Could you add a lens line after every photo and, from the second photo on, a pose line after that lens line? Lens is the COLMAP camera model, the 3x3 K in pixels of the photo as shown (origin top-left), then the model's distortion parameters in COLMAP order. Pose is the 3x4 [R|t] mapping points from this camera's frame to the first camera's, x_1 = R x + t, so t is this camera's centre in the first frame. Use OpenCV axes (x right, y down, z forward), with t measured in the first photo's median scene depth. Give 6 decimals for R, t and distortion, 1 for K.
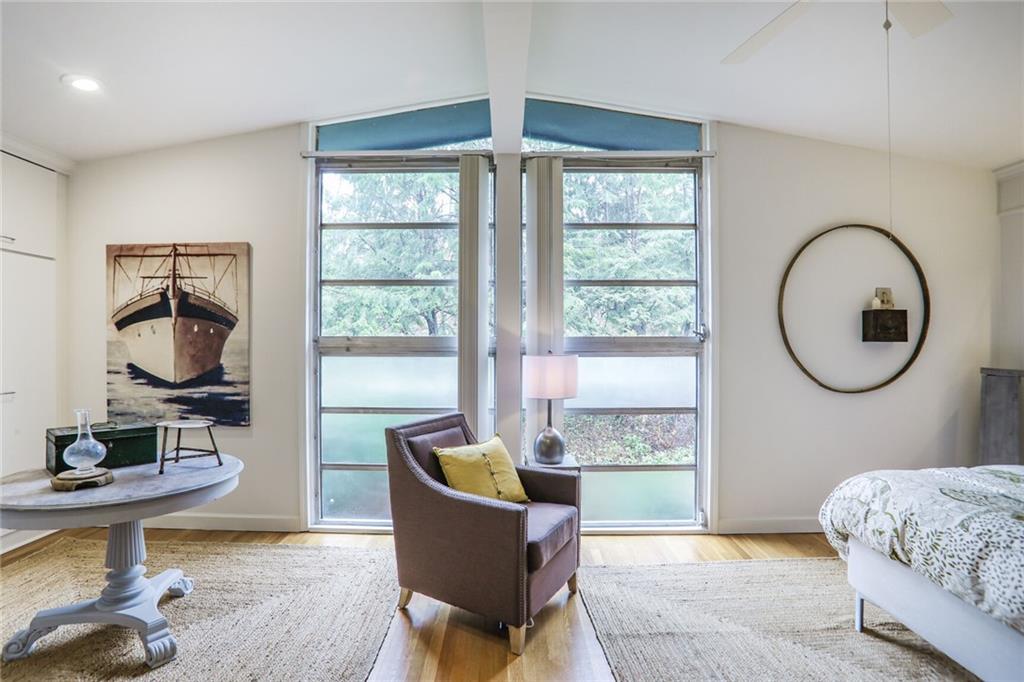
lens RADIAL K [[512.5, 0, 506.8], [0, 512.5, 346.3], [0, 0, 1]] dist [-0.051729, 0.015645]
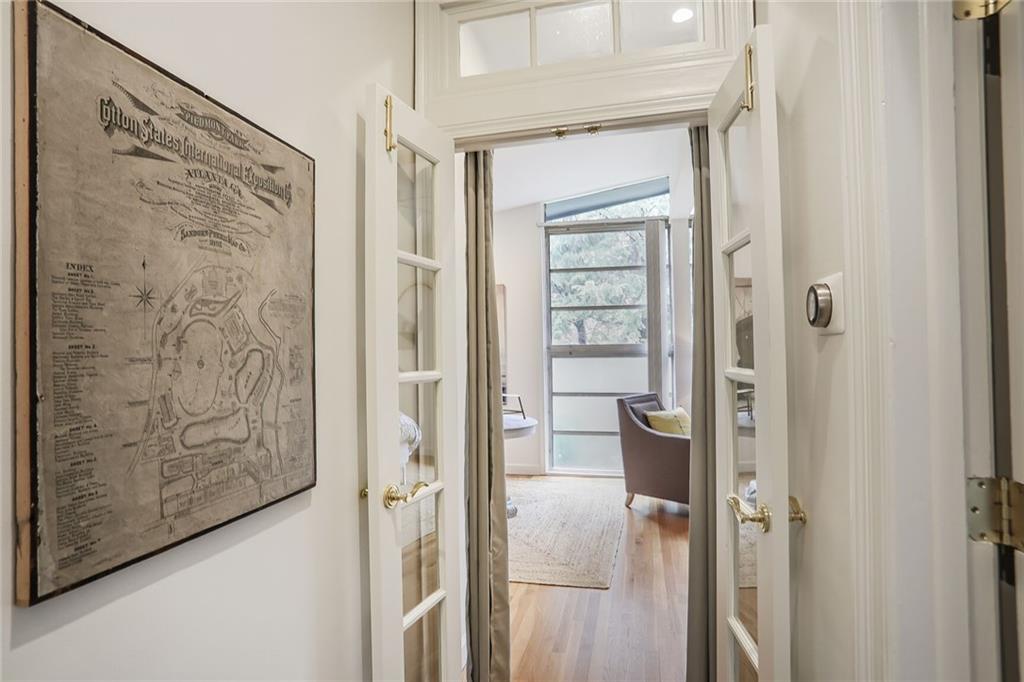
lens RADIAL K [[562.8, 0, 511.7], [0, 562.8, 344.6], [0, 0, 1]] dist [-0.041188, 0.025343]
pose [[0.974811, -0.017258, -0.222363, -0.112464], [0.014734, 0.999807, -0.013005, -0.000865], [0.222544, 0.009402, 0.974877, -0.650964]]
